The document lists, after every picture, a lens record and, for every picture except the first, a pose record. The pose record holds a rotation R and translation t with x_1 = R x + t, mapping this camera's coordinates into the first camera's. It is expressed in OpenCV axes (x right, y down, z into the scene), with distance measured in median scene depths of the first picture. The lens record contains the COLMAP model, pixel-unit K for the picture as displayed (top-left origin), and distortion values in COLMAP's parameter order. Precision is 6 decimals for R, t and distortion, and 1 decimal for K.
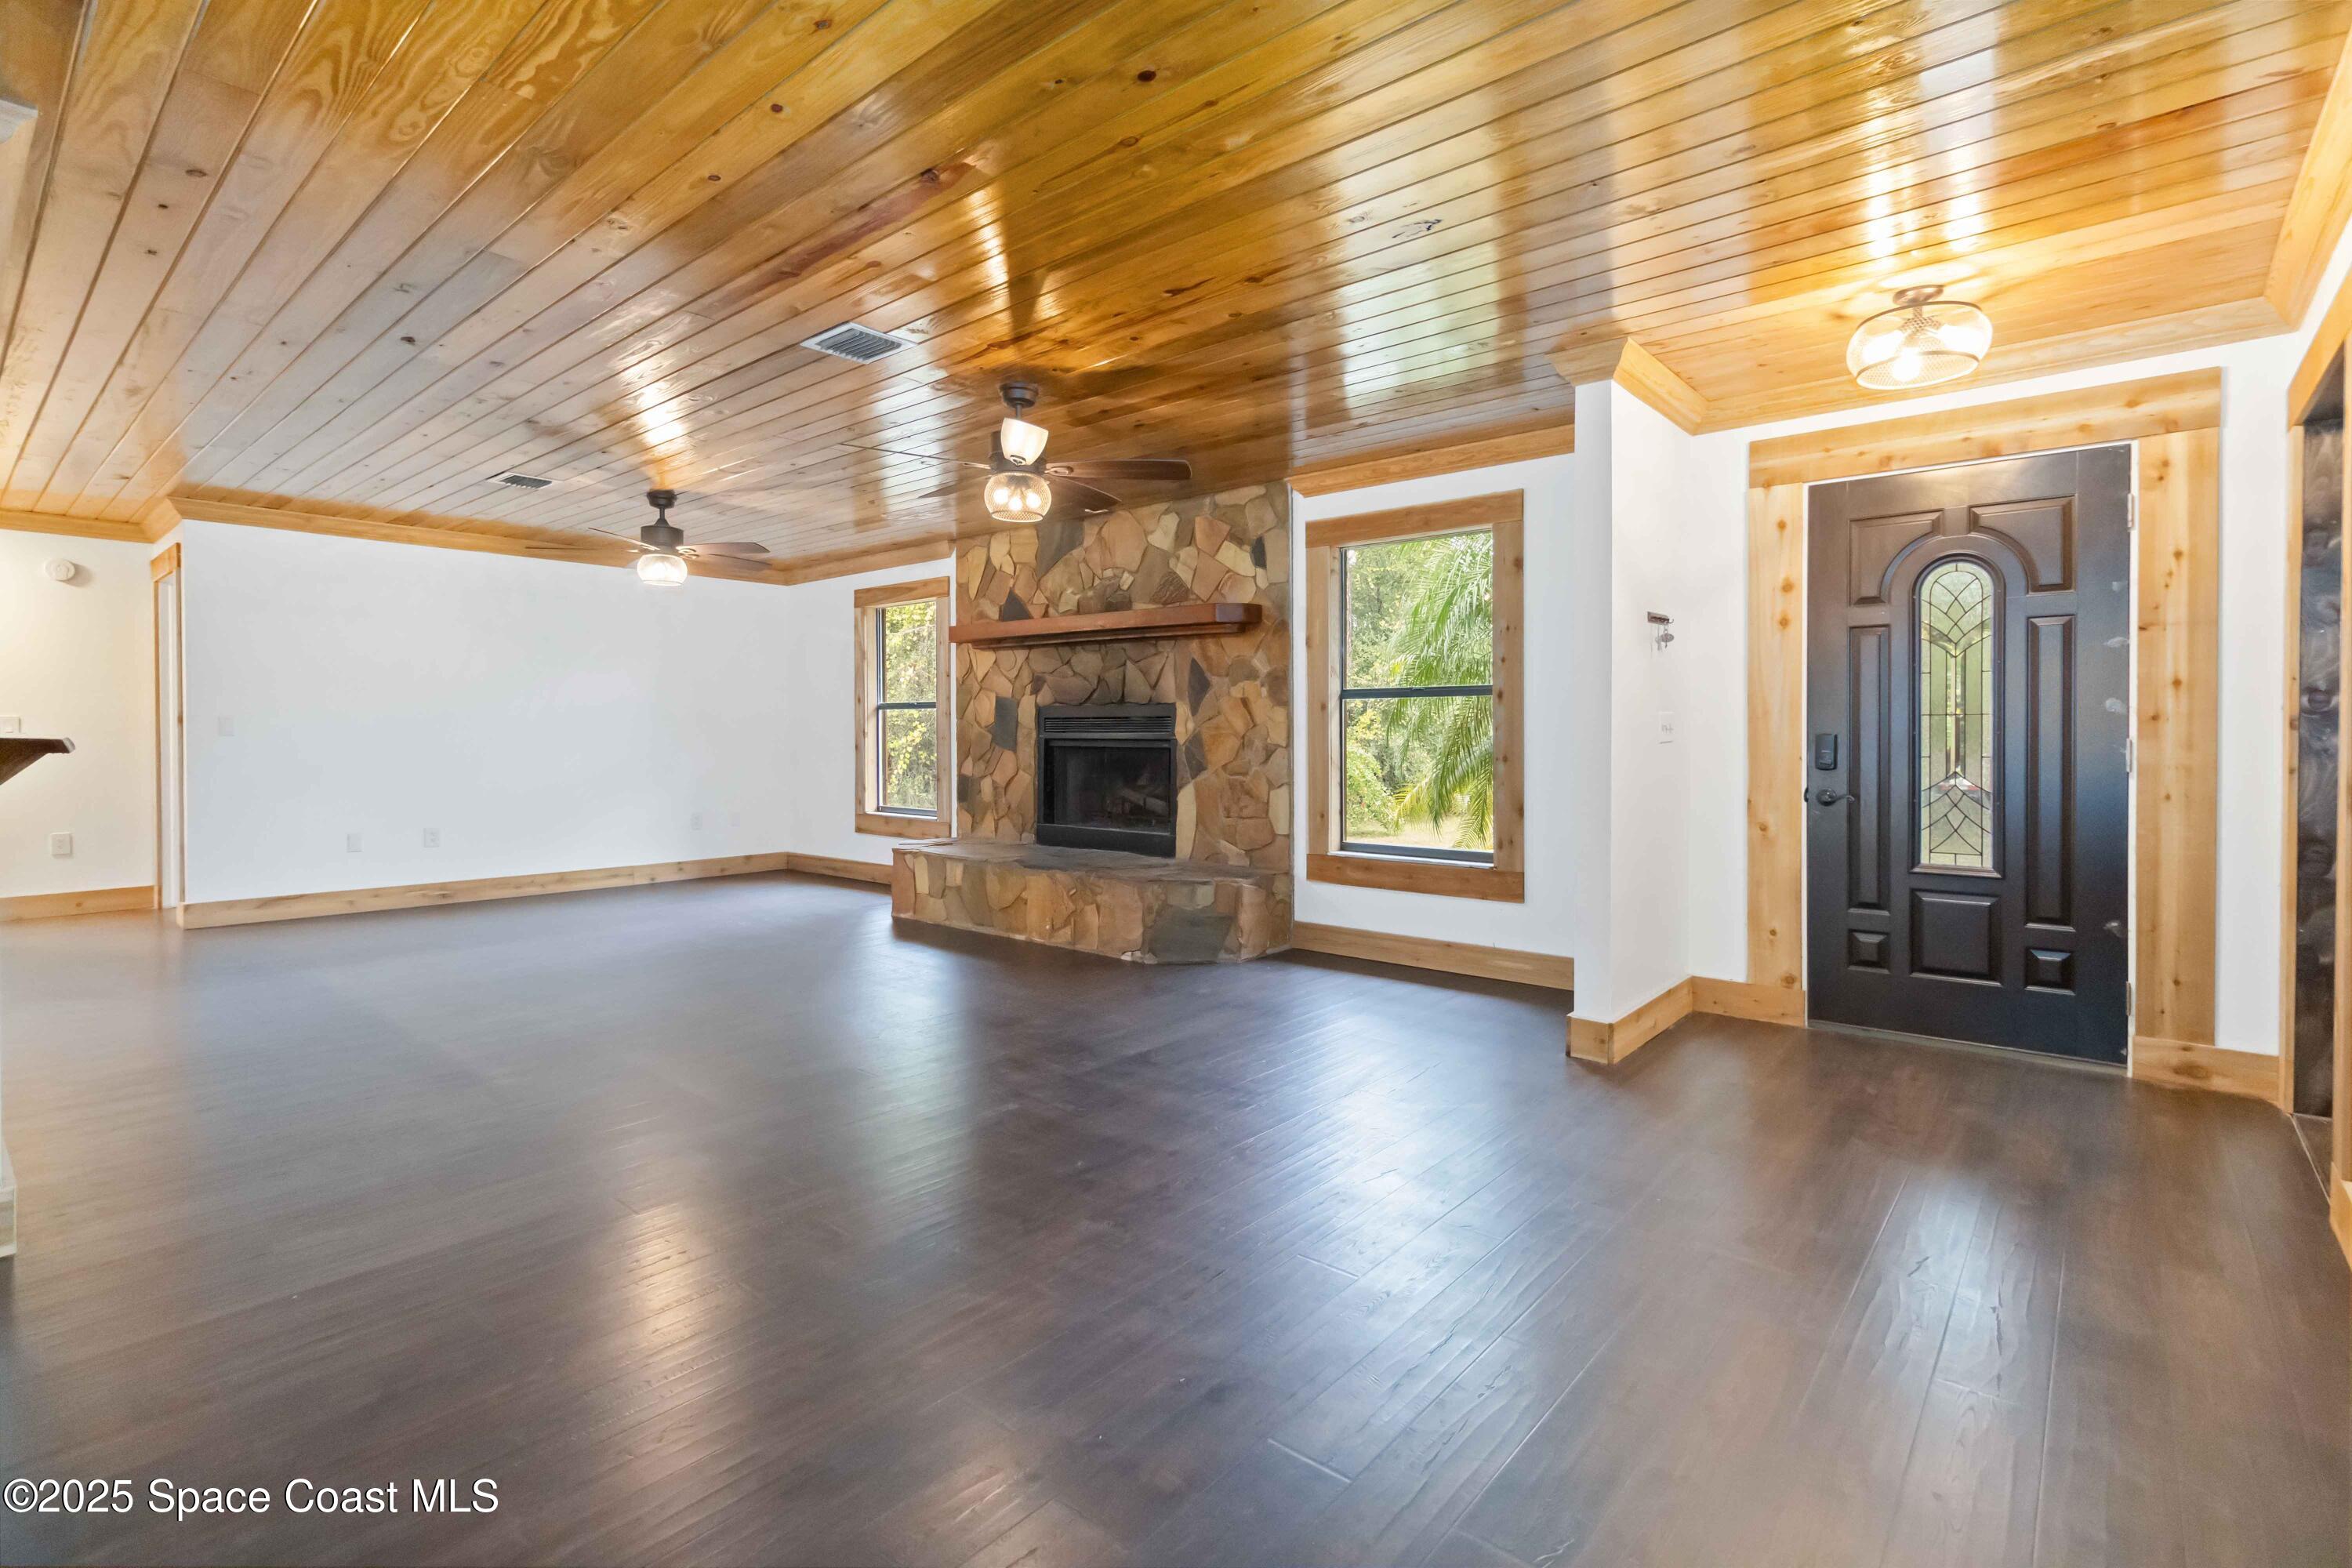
lens RADIAL K [[1096.9, 0, 1161.7], [0, 1096.9, 743.1], [0, 0, 1]] dist [0.001098, -0.002536]
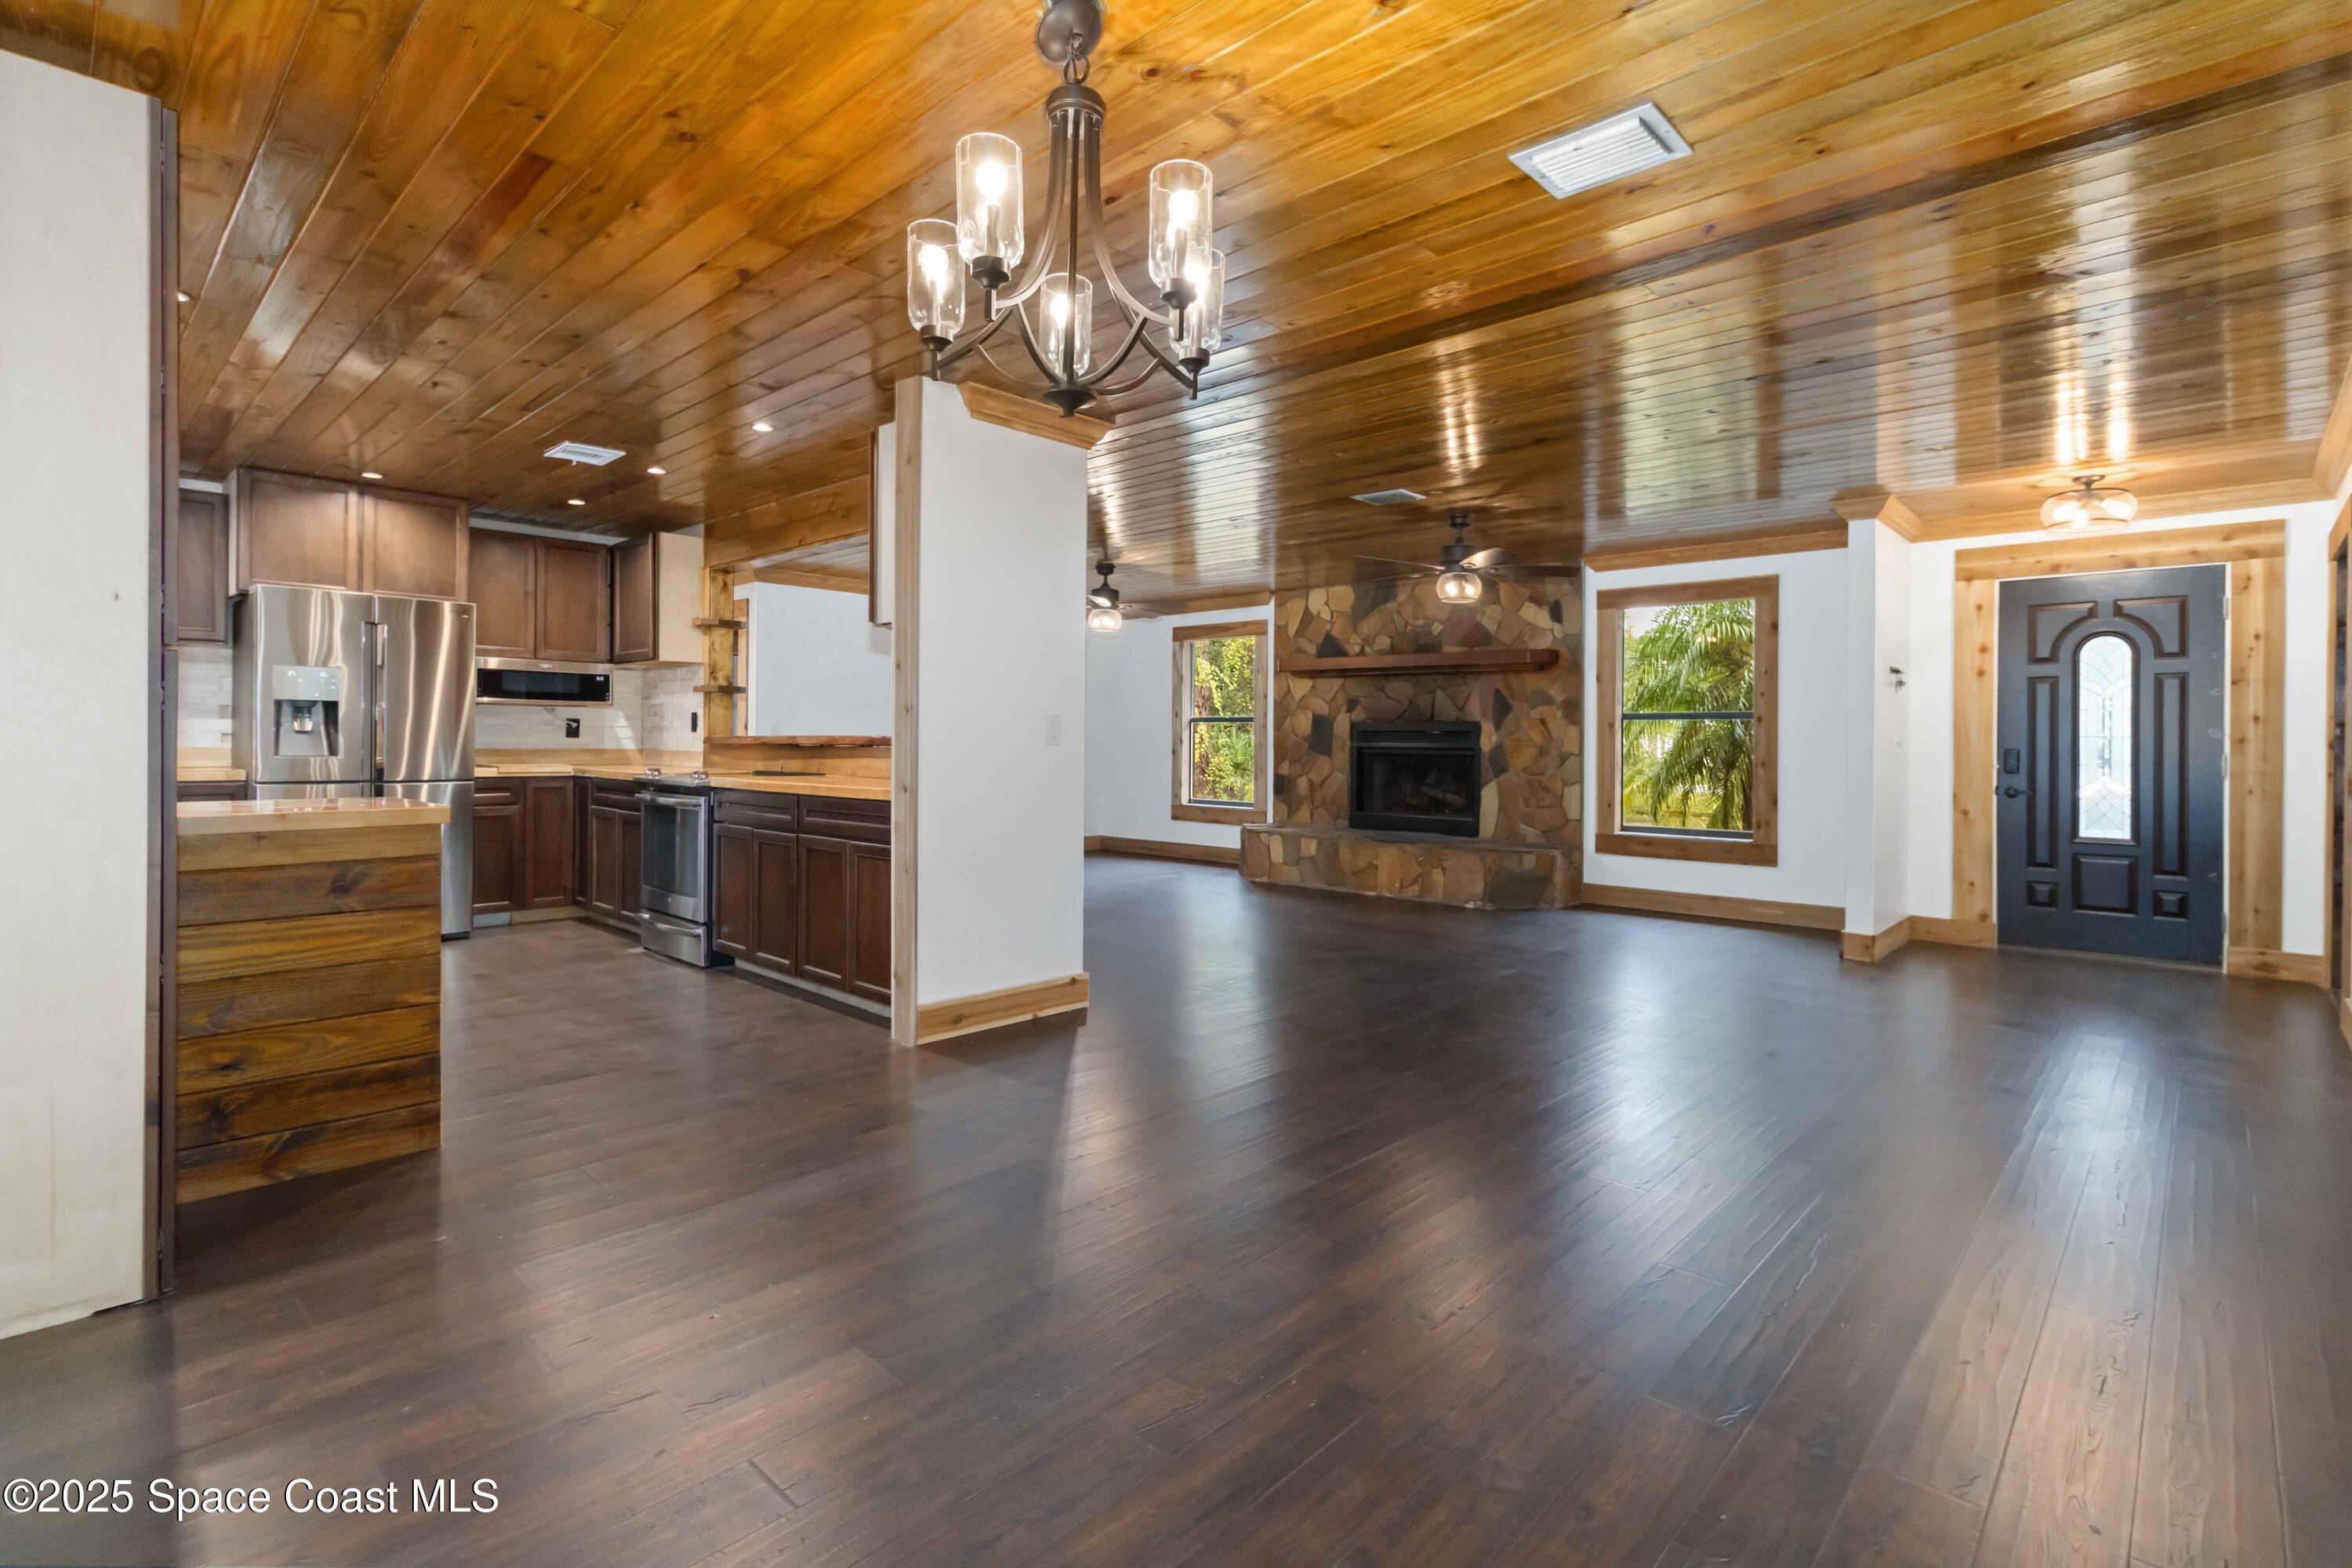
lens RADIAL K [[1096.9, 0, 1167.0], [0, 1096.9, 739.3], [0, 0, 1]] dist [0.001098, -0.002536]
pose [[0.998598, 0.011324, -0.051706, -0.438323], [-0.012001, 0.999846, -0.012809, 0.010471], [0.051553, 0.013411, 0.998580, -0.515683]]
